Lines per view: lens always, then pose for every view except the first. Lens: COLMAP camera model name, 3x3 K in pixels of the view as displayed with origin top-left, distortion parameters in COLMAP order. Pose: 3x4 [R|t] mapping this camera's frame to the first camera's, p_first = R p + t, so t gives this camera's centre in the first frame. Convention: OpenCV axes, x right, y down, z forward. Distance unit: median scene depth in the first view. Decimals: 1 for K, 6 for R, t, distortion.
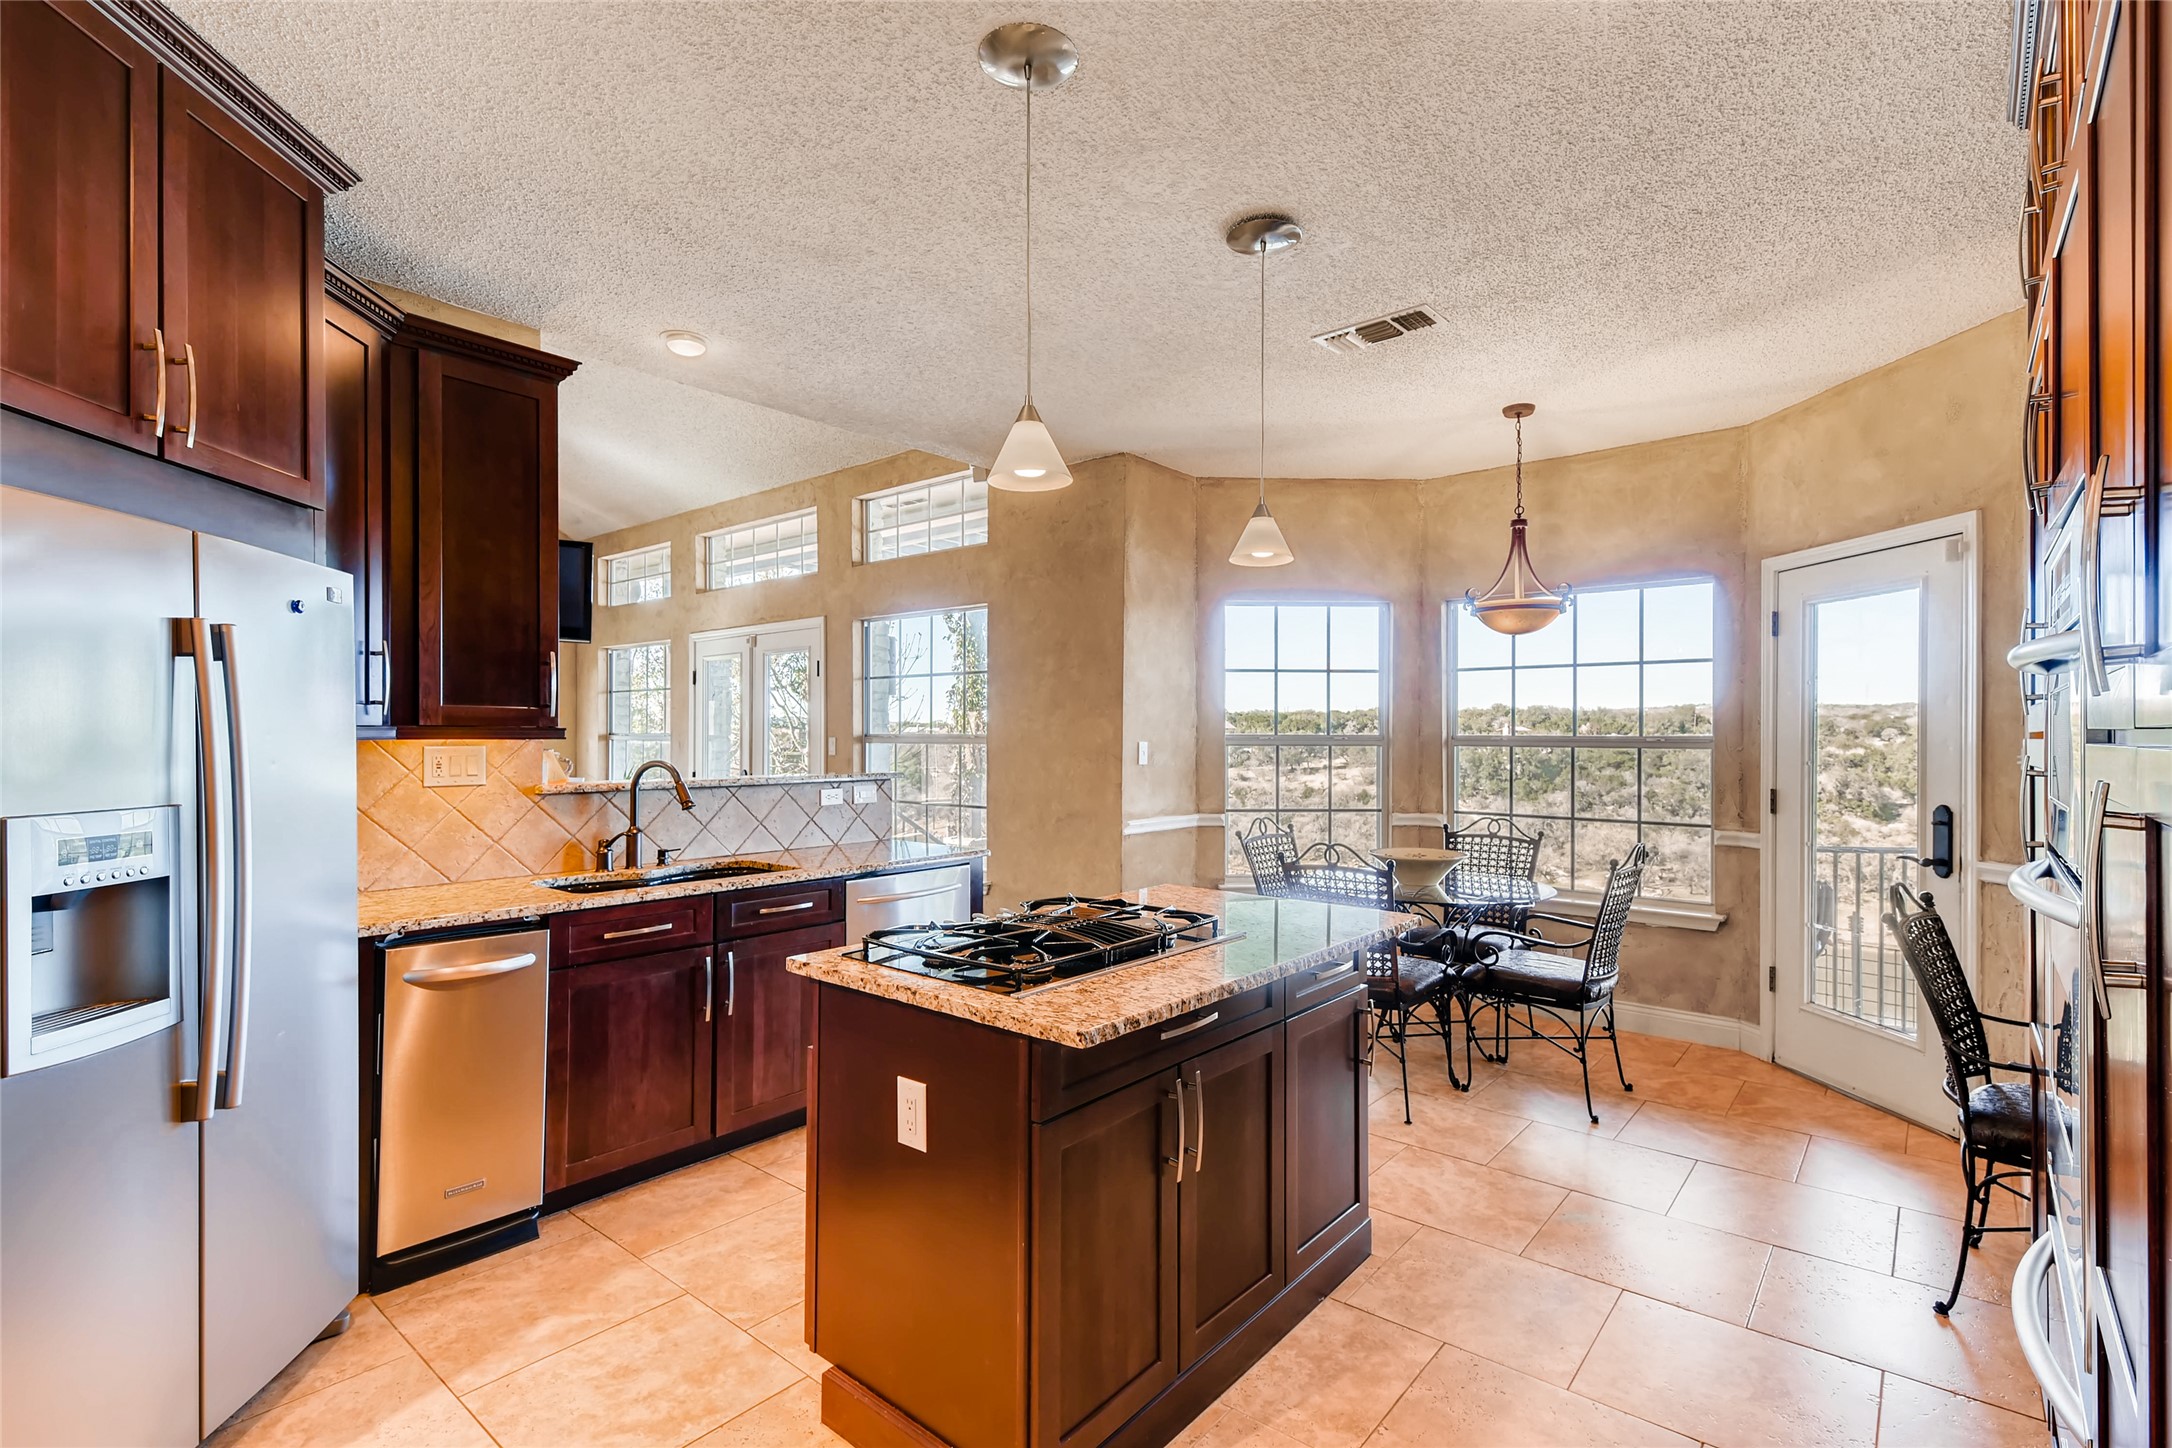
lens RADIAL K [[1015.0, 0, 1084.8], [0, 1015.0, 731.9], [0, 0, 1]] dist [0.041951, -0.015451]
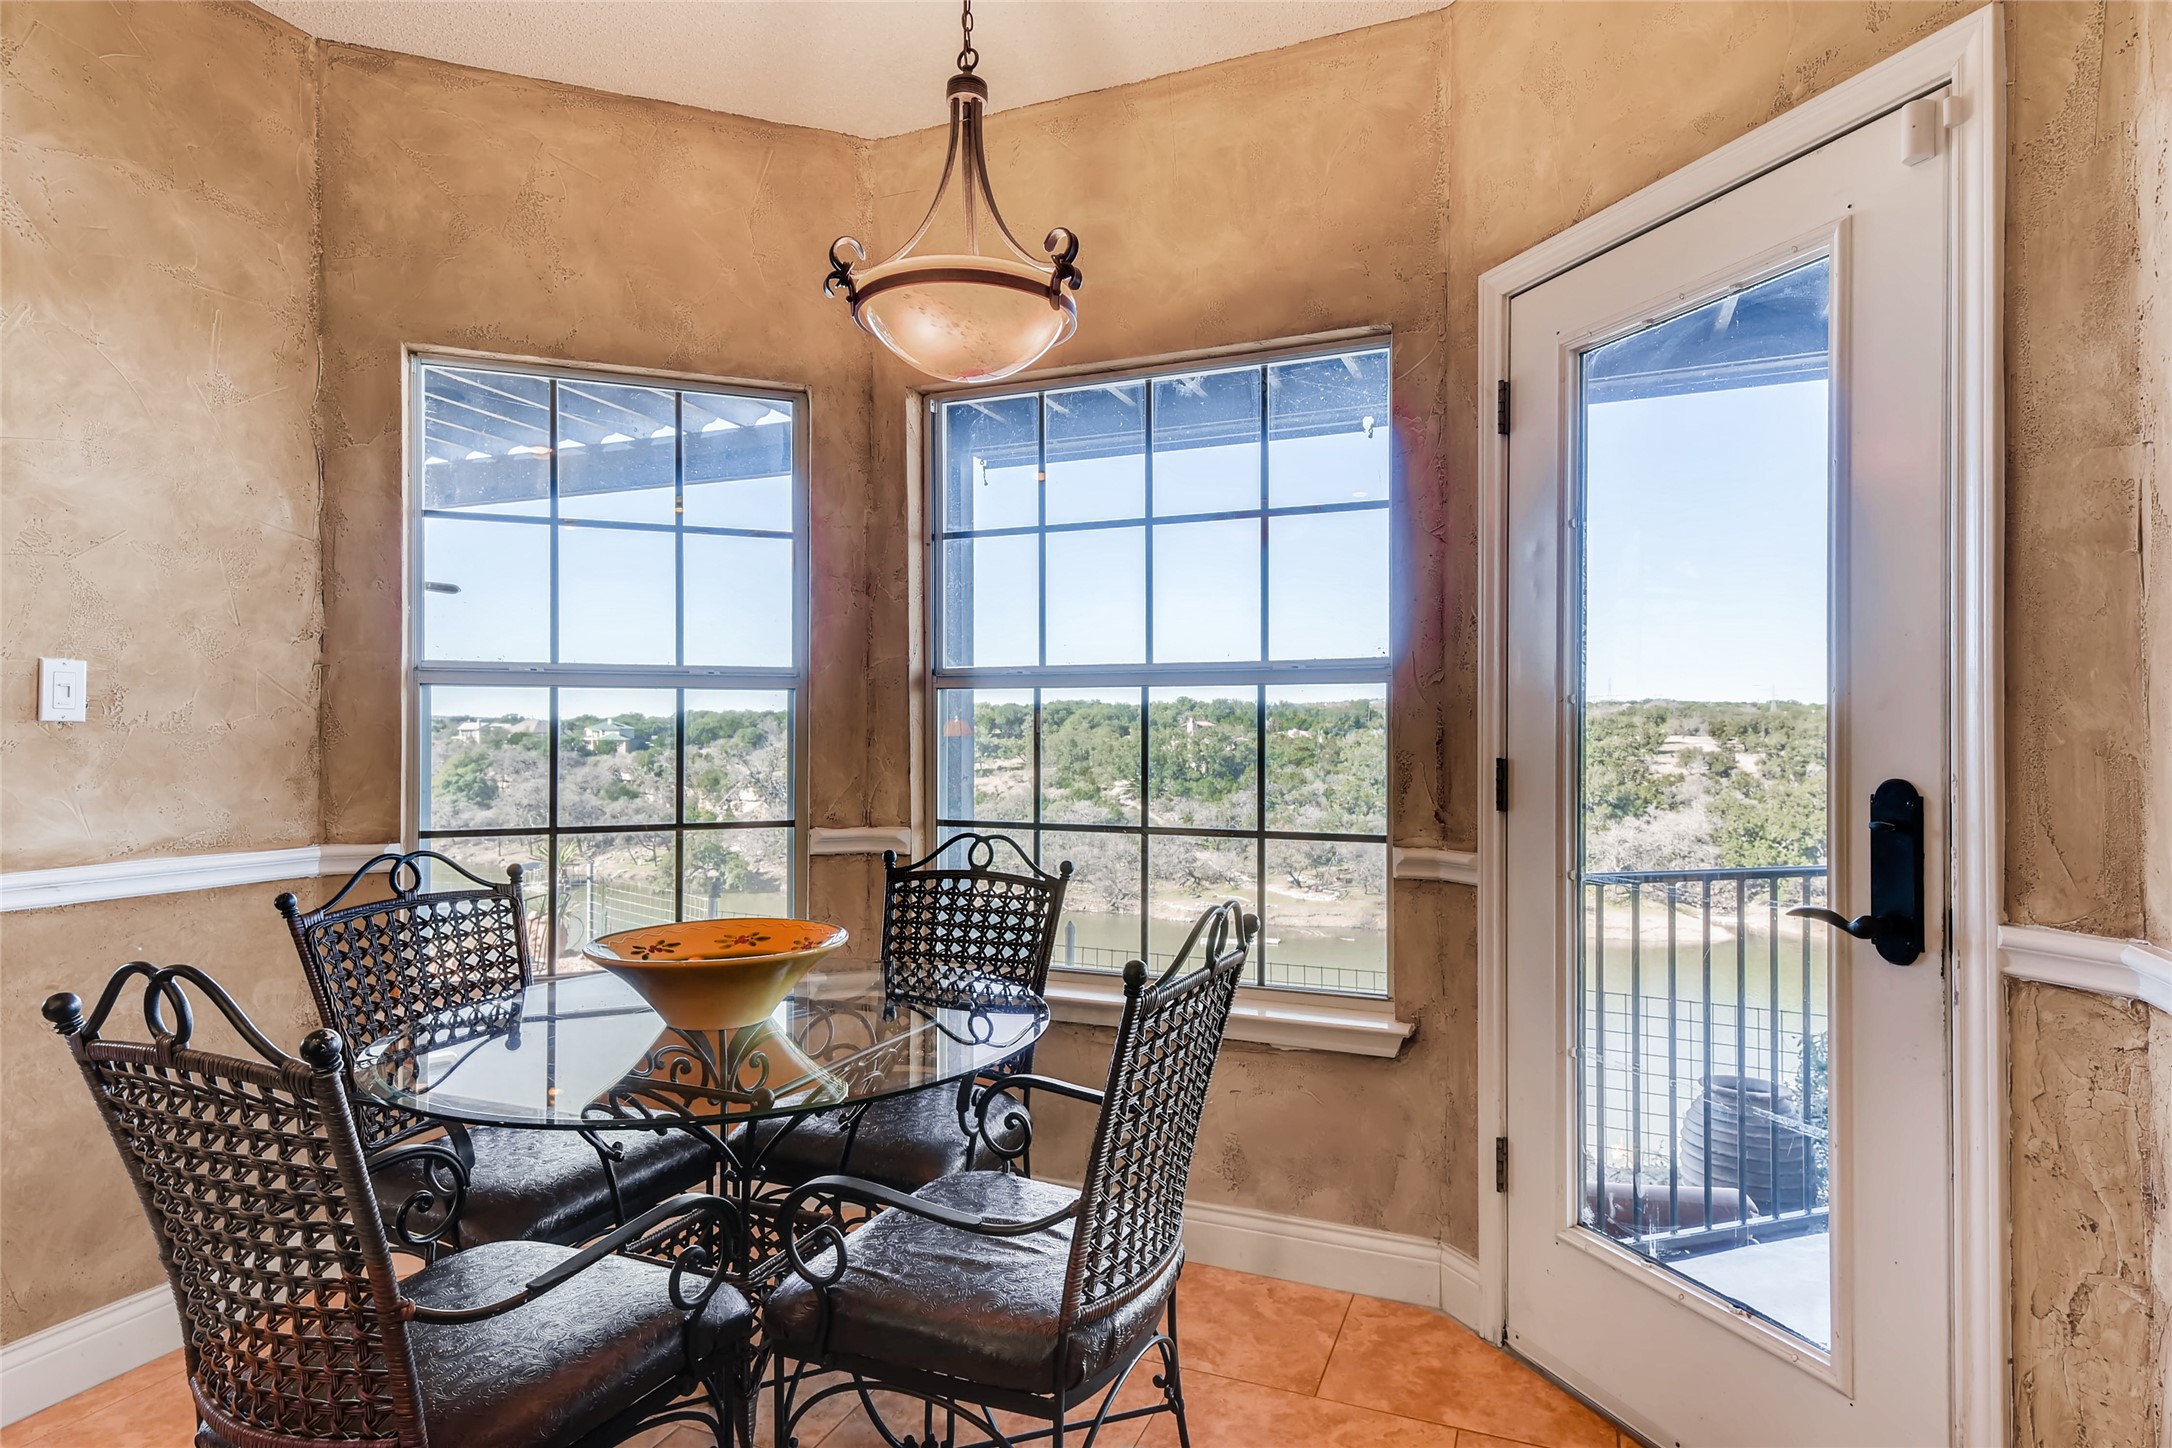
lens RADIAL K [[1177.4, 0, 1092.6], [0, 1177.4, 723.0], [0, 0, 1]] dist [0.030798, -0.000672]
pose [[0.953721, -0.000745, 0.300692, 0.309505], [0.002314, 0.999985, -0.004864, 0.039168], [-0.300684, 0.005334, 0.953709, 0.511939]]
